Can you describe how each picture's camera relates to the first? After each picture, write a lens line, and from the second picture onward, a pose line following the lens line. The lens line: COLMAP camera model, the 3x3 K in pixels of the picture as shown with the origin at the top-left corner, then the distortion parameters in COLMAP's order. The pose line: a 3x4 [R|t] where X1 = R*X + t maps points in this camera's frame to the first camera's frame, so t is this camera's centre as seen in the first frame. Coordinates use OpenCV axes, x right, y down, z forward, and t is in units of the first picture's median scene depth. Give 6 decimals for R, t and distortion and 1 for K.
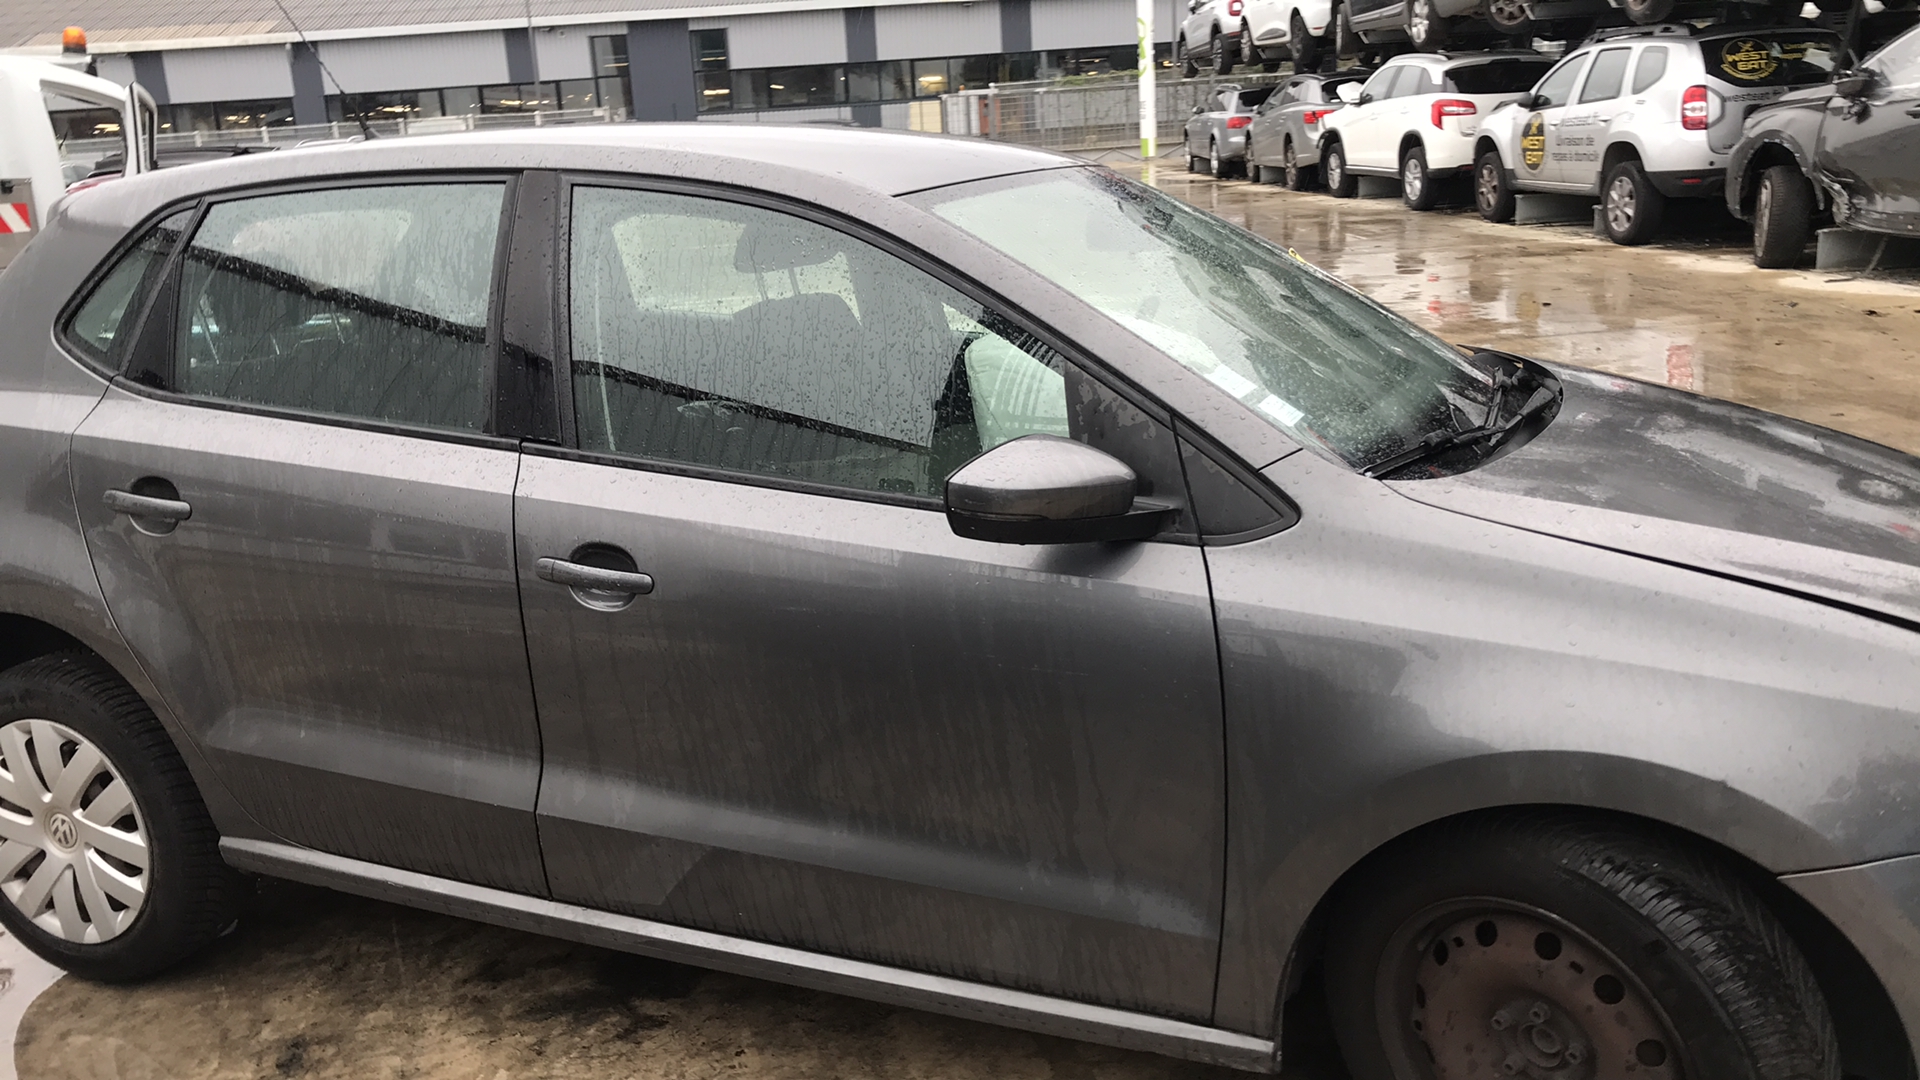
lens RADIAL K [[1560.3, 0, 958.8], [0, 1560.3, 487.8], [0, 0, 1]] dist [0.005447, 0.014844]
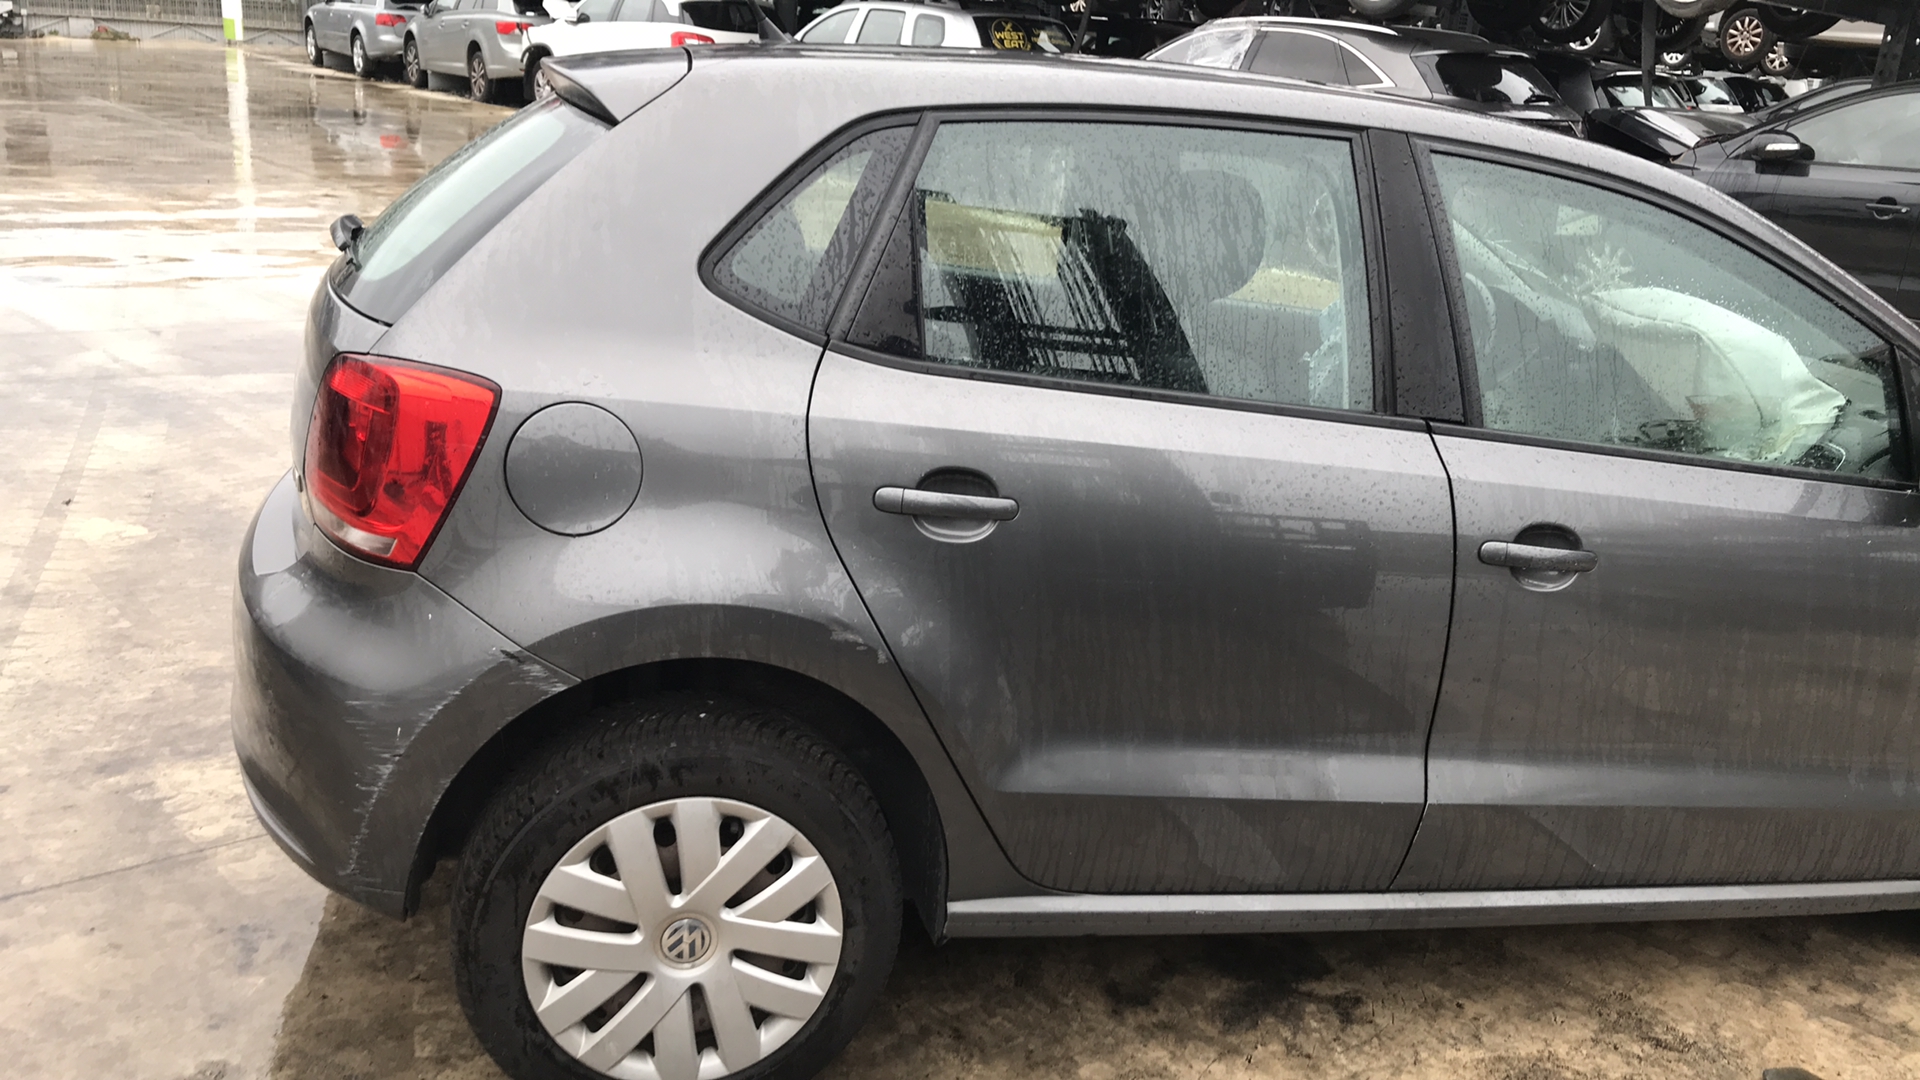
lens RADIAL K [[1560.3, 0, 958.8], [0, 1560.3, 487.8], [0, 0, 1]] dist [0.005447, 0.014844]
pose [[0.815023, -0.041851, 0.577915, -0.255954], [0.011348, 0.998350, 0.056294, -0.011085], [-0.579317, -0.039322, 0.814153, 0.093298]]
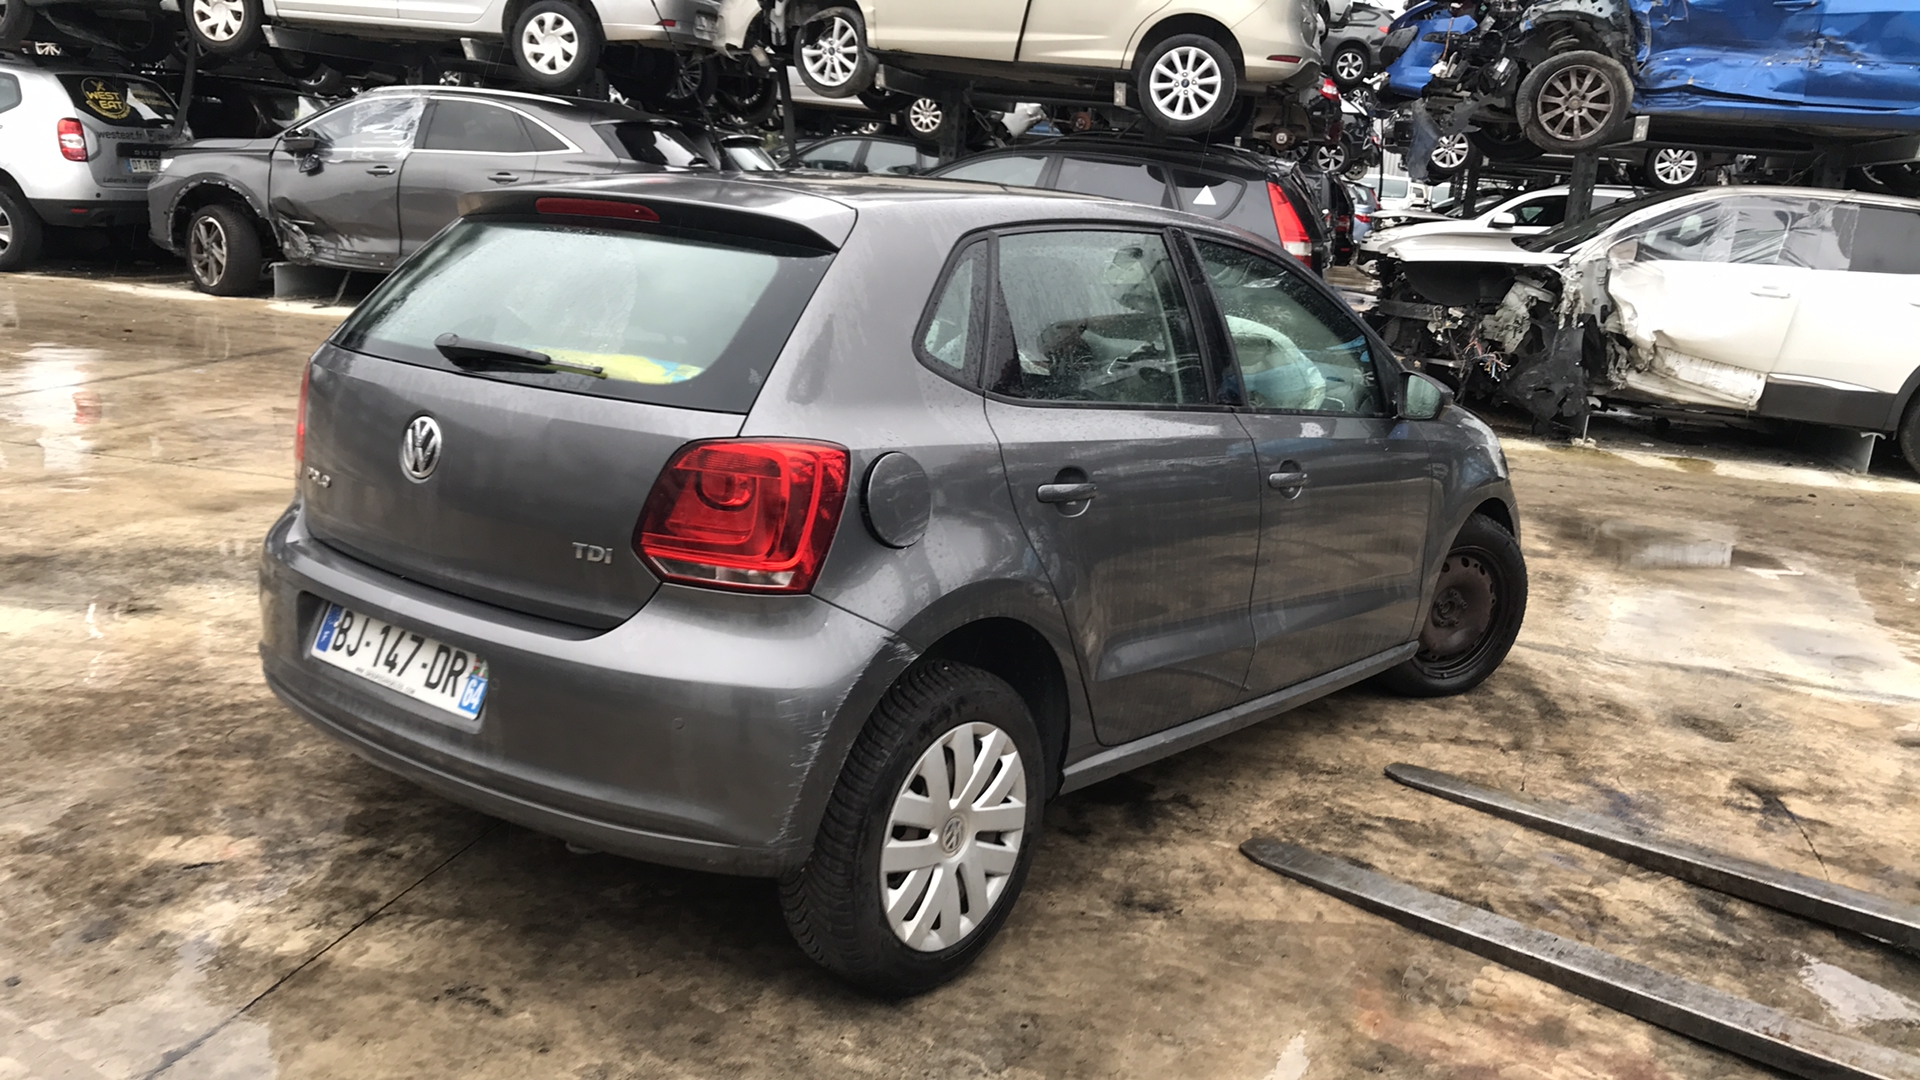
lens RADIAL K [[1560.3, 0, 958.8], [0, 1560.3, 487.8], [0, 0, 1]] dist [0.005447, 0.014844]
pose [[0.299741, -0.114246, 0.947155, -0.425549], [0.131684, 0.988255, 0.077530, -0.023864], [-0.944889, 0.101487, 0.311265, 0.181589]]
